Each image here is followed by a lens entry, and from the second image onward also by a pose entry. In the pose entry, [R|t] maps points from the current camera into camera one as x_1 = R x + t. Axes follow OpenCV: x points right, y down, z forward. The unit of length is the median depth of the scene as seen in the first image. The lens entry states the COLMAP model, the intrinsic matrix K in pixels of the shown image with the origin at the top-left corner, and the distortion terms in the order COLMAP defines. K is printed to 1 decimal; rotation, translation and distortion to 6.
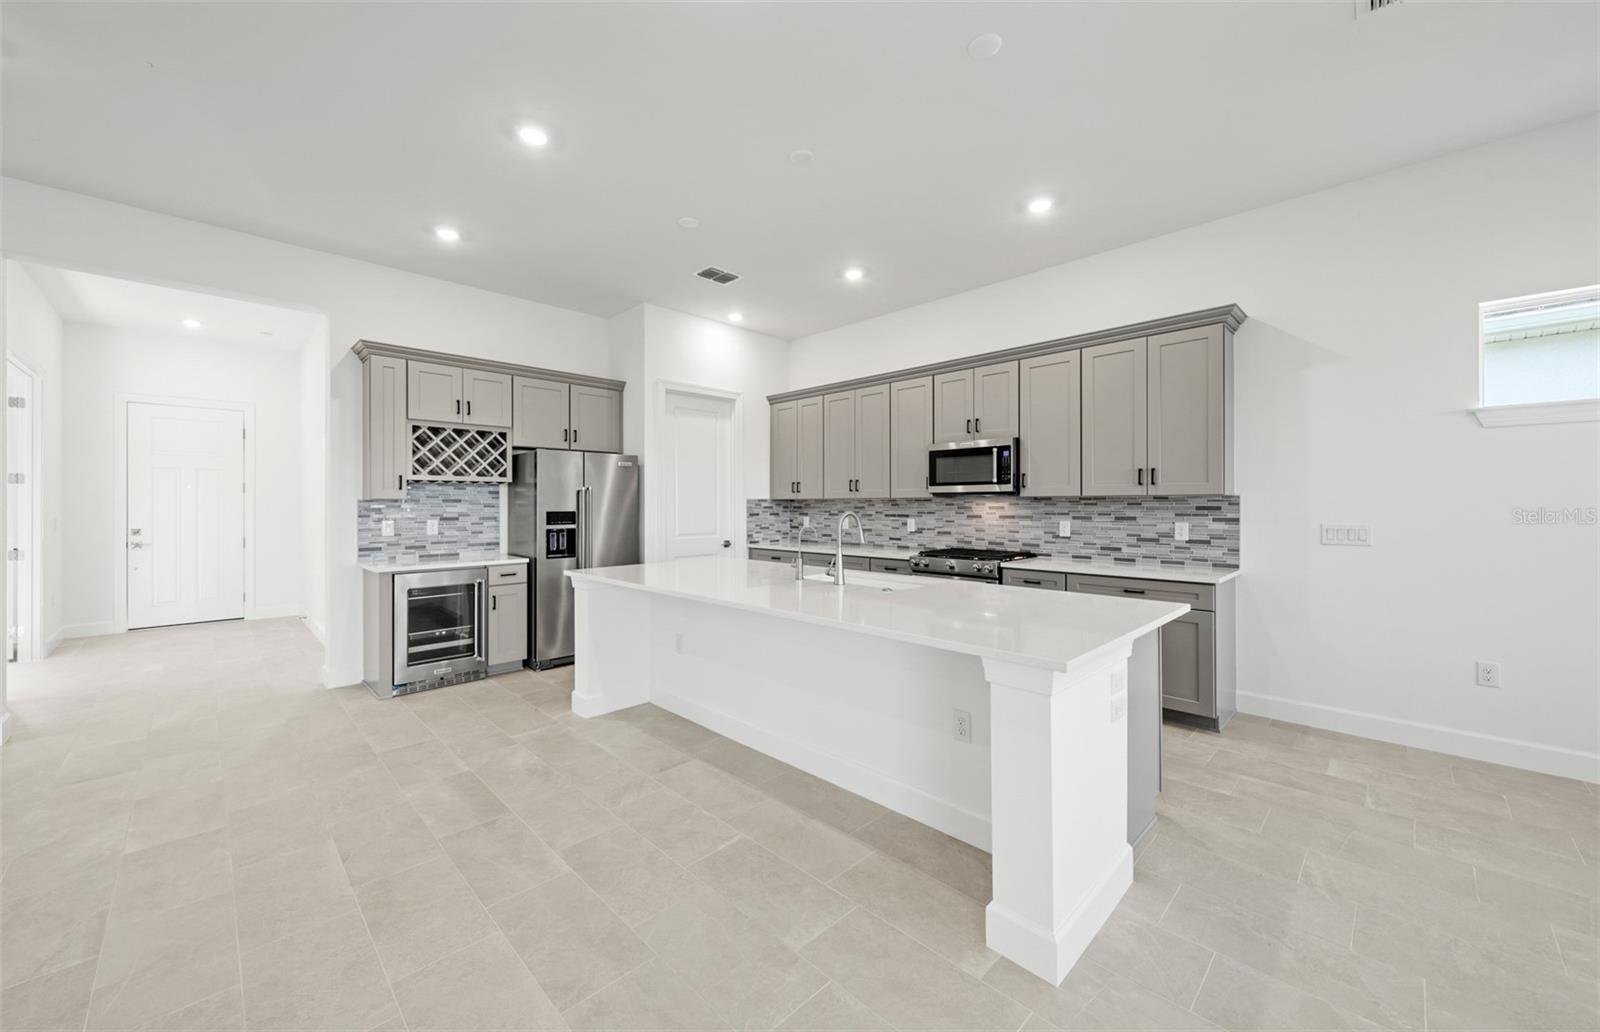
lens RADIAL K [[601.3, 0, 797.2], [0, 601.3, 506.2], [0, 0, 1]] dist [0.016534, -0.000163]
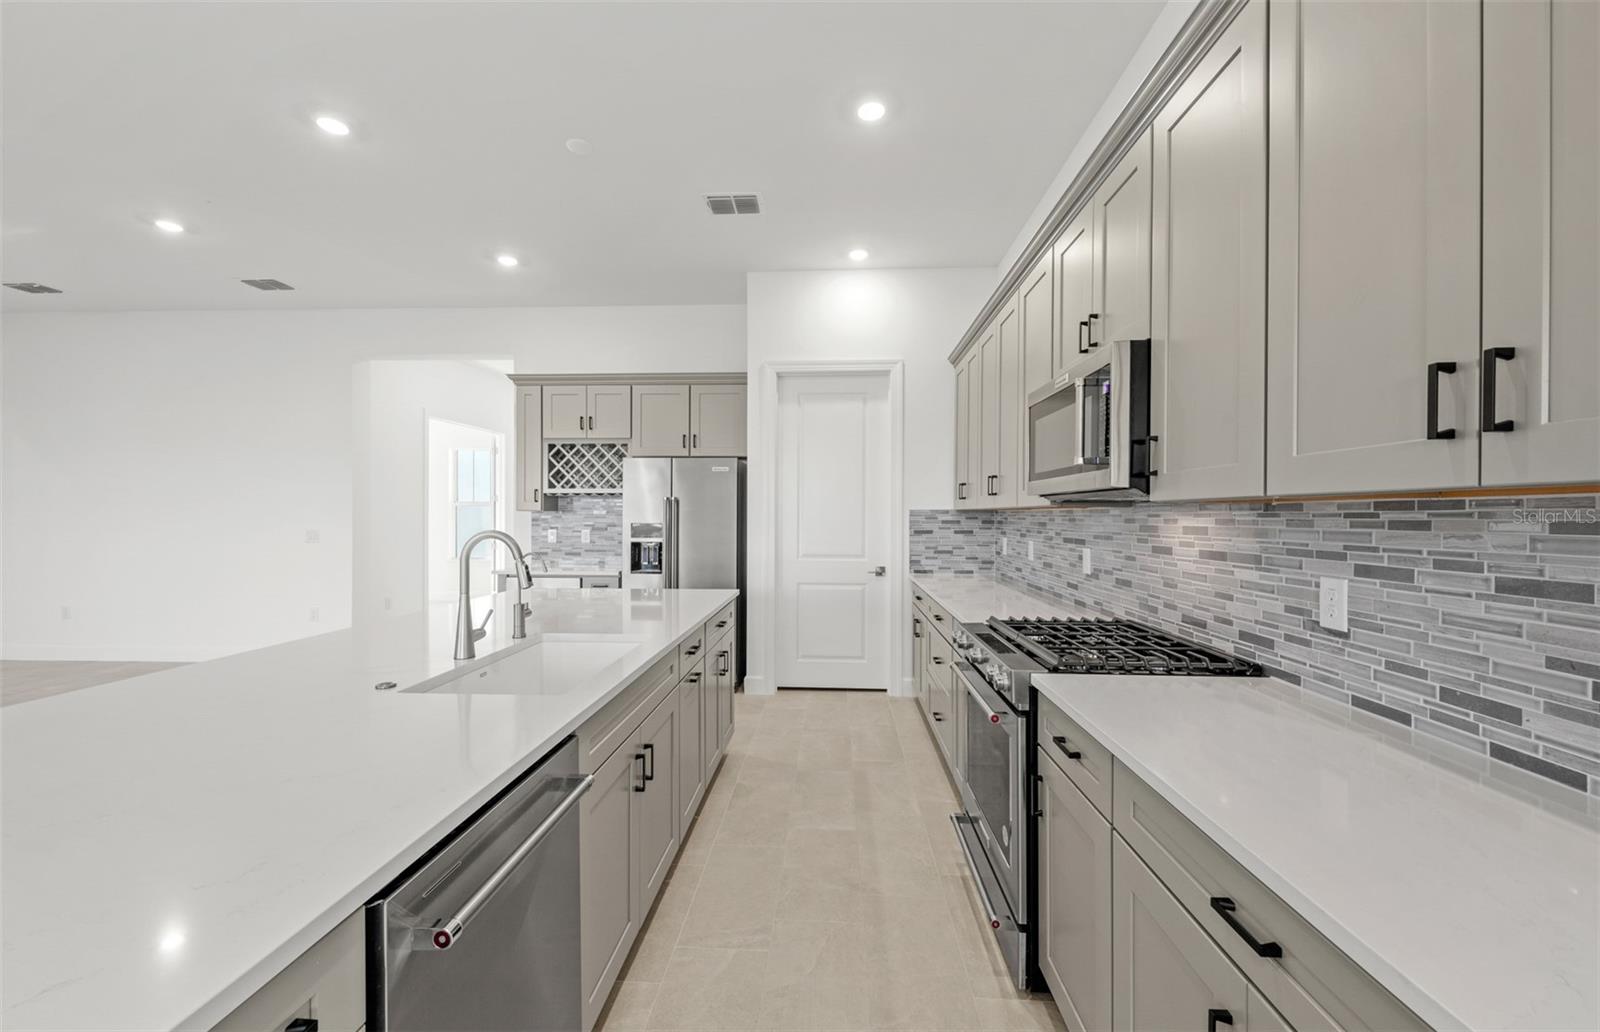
lens RADIAL K [[611.7, 0, 791.5], [0, 611.7, 515.6], [0, 0, 1]] dist [0.016516, -0.000183]
pose [[0.660915, 0.004986, -0.750445, 0.470442], [-0.007443, 0.999972, 0.000089, -0.005303], [0.750424, 0.005526, 0.660933, 0.550695]]
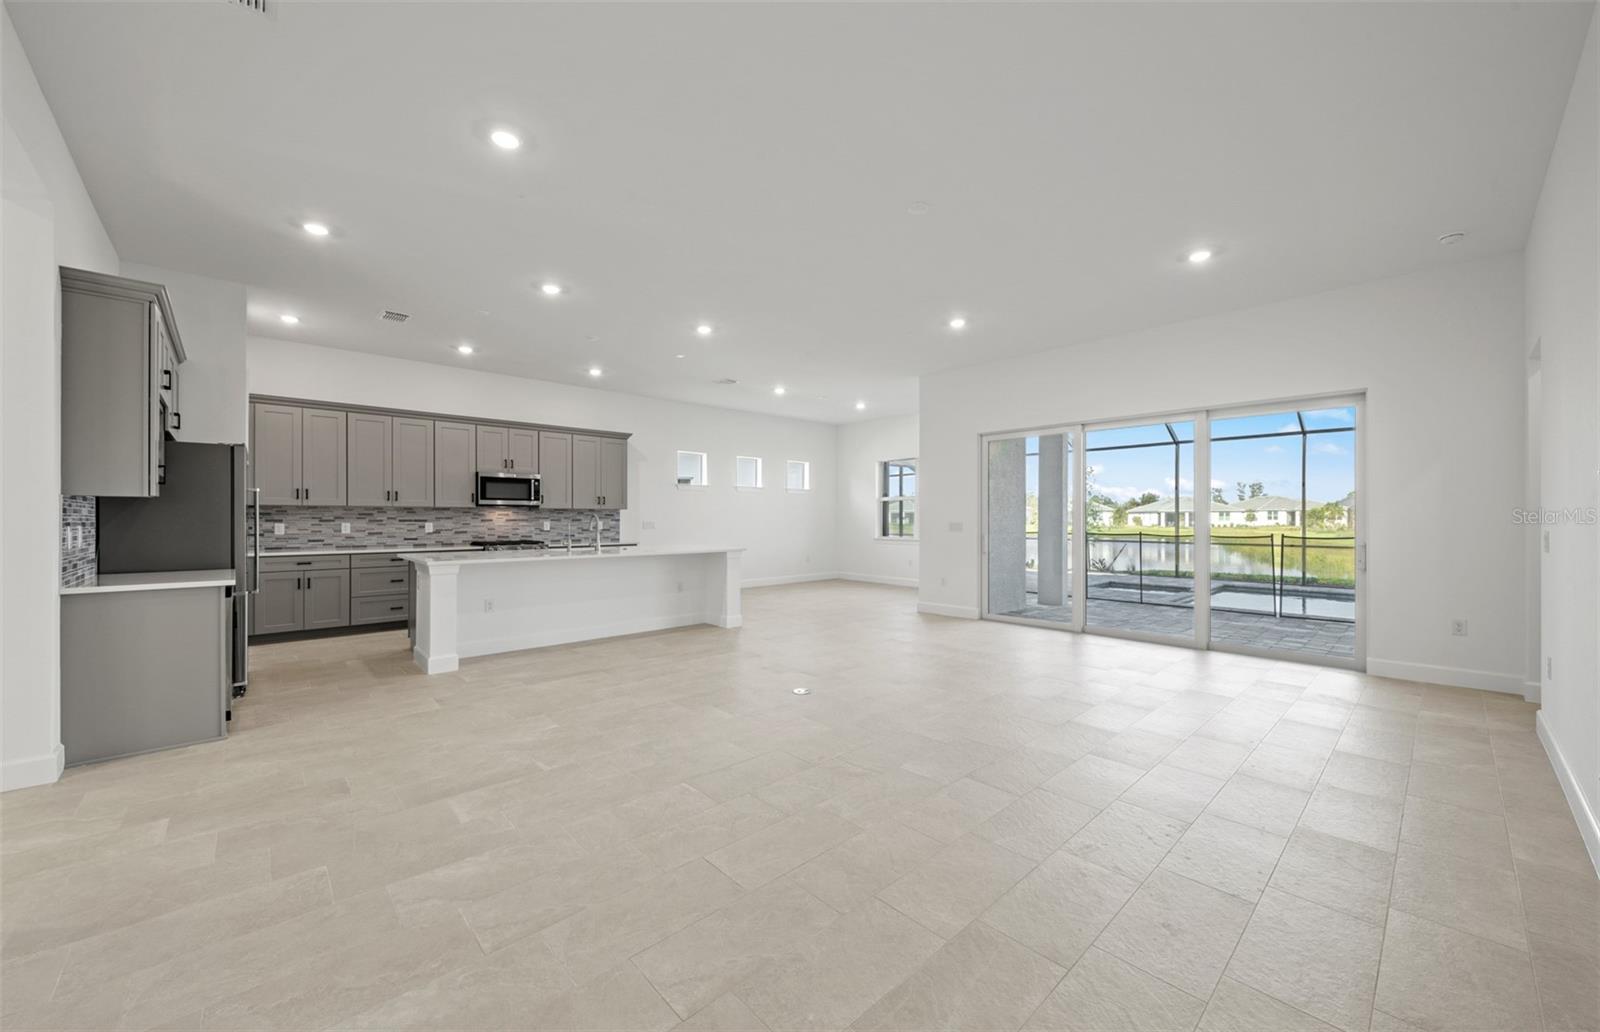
lens RADIAL K [[604.1, 0, 800.0], [0, 604.1, 516.0], [0, 0, 1]] dist [0.032434, -0.000080]
pose [[0.042252, 0.004394, 0.999097, -1.290073], [0.000622, 0.999990, -0.004424, 0.014124], [-0.999107, 0.000808, 0.042249, 0.145265]]
